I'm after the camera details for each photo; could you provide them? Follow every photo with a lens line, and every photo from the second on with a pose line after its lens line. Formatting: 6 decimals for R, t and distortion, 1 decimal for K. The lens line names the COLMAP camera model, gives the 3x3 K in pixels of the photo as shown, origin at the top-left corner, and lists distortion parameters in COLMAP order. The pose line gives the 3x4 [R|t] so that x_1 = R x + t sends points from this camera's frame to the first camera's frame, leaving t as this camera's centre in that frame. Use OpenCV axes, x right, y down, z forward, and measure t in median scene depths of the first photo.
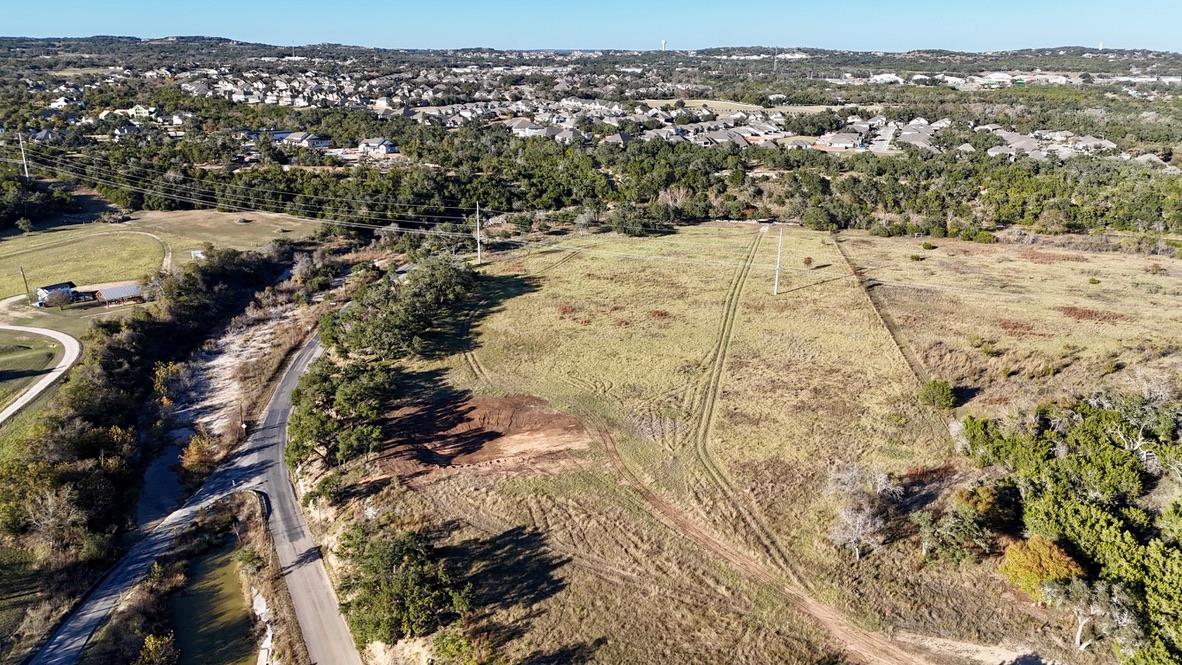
lens RADIAL K [[875.5, 0, 584.2], [0, 875.5, 330.1], [0, 0, 1]] dist [0.074861, -0.082878]
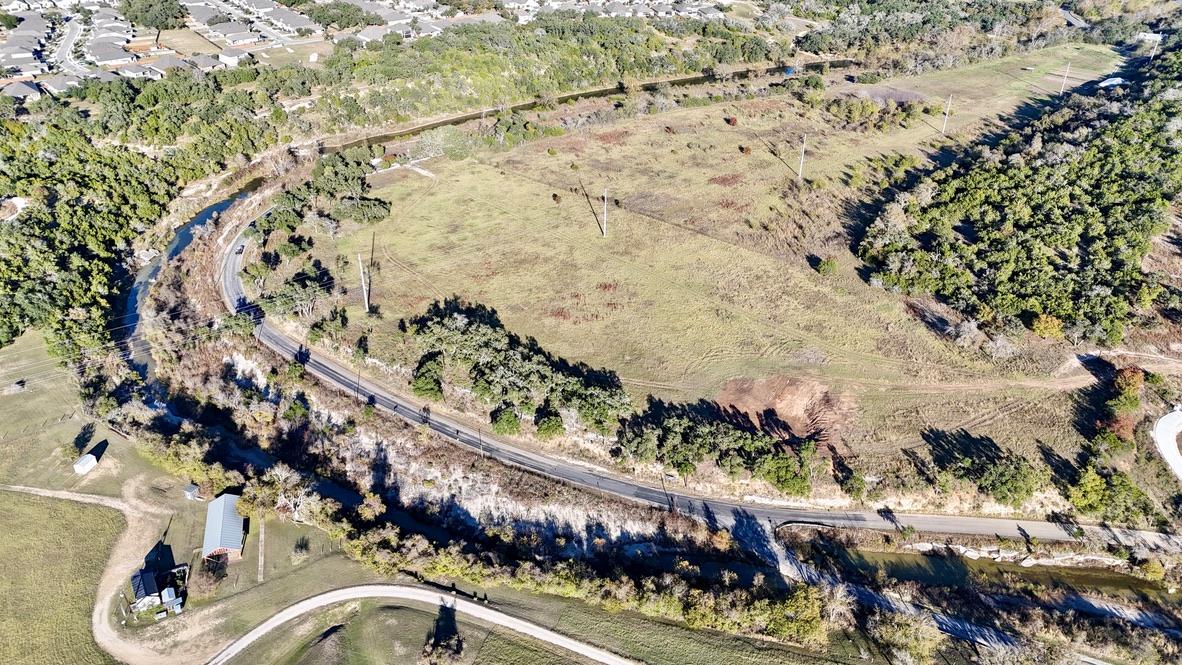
lens RADIAL K [[875.5, 0, 584.2], [0, 875.5, 330.1], [0, 0, 1]] dist [0.074861, -0.082878]
pose [[0.506548, -0.450479, 0.735172, -1.099646], [0.253606, 0.892784, 0.372317, -0.543256], [-0.824071, -0.002153, 0.566483, 0.346898]]
